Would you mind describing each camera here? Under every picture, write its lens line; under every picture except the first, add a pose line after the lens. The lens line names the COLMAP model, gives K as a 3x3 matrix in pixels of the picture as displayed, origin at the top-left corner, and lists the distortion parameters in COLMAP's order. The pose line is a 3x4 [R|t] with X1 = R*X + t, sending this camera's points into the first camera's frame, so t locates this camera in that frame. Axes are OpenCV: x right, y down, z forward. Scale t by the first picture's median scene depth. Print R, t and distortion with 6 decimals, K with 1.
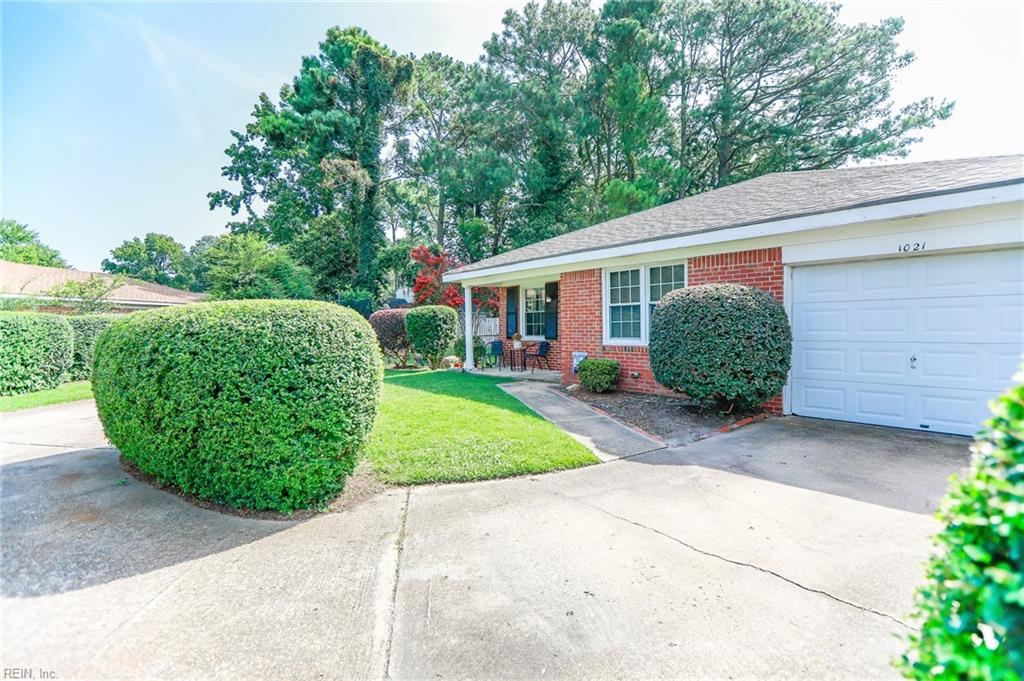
lens RADIAL K [[473.3, 0, 531.3], [0, 473.3, 335.0], [0, 0, 1]] dist [-0.000195, -0.000041]
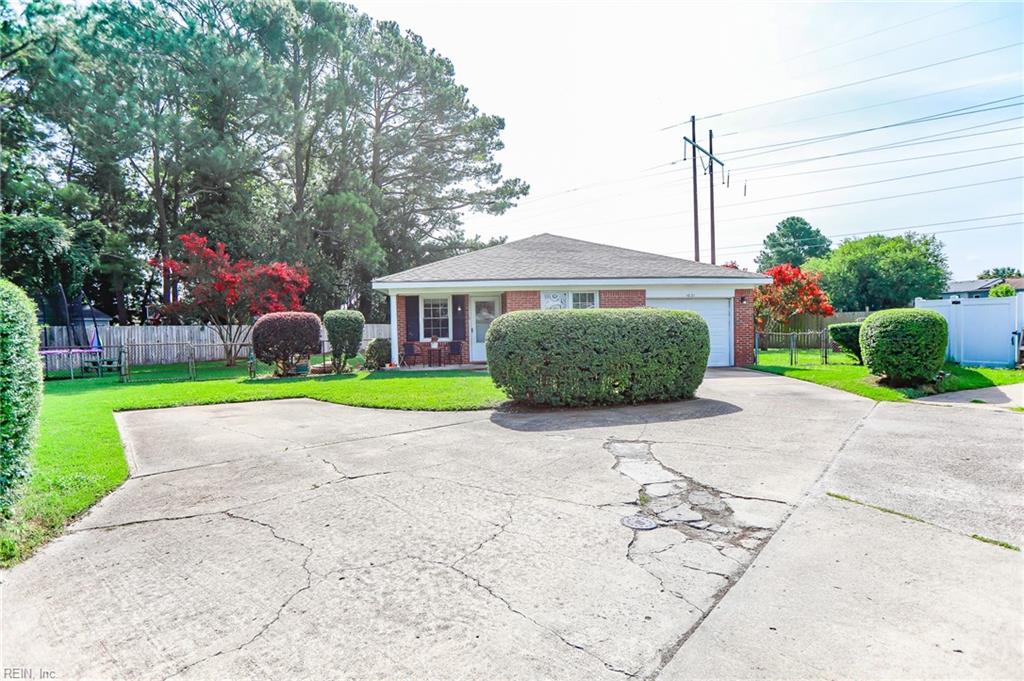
lens RADIAL K [[534.4, 0, 512.0], [0, 534.4, 340.5], [0, 0, 1]] dist [-0.055024, 0.034194]
pose [[0.621722, -0.010146, 0.783172, -0.981580], [0.024686, 0.999673, -0.006646, 0.023314], [-0.782849, 0.023465, 0.621770, -0.001836]]
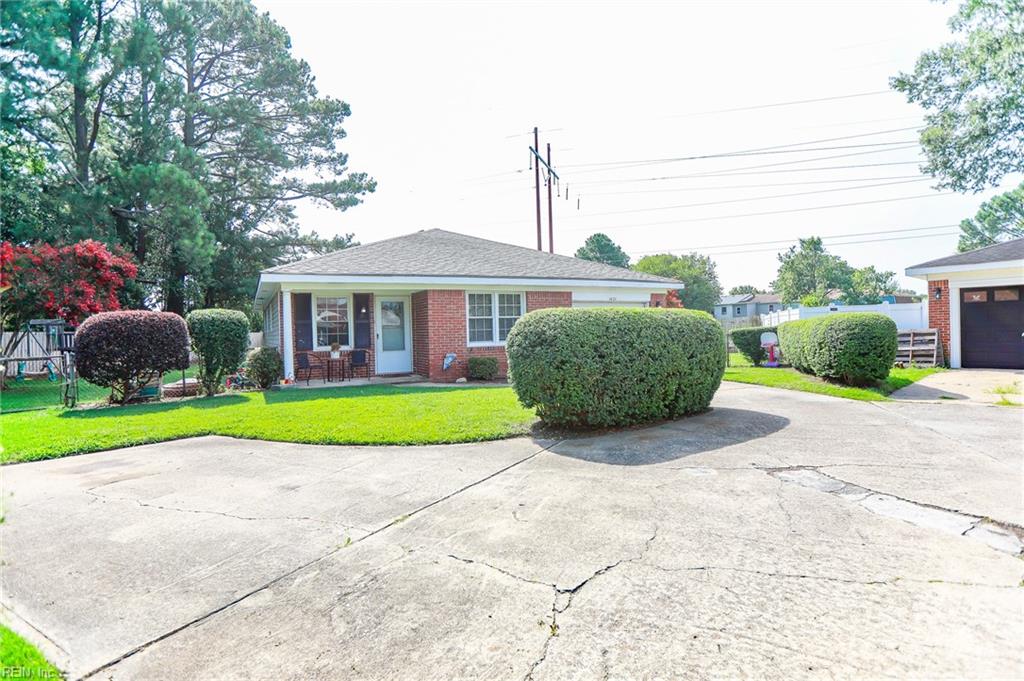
lens RADIAL K [[534.4, 0, 512.0], [0, 534.4, 340.5], [0, 0, 1]] dist [-0.055024, 0.034194]
pose [[0.311083, -0.002057, 0.950380, -0.962604], [0.037916, 0.999228, -0.010248, 0.016622], [-0.949626, 0.039223, 0.310921, 0.319308]]
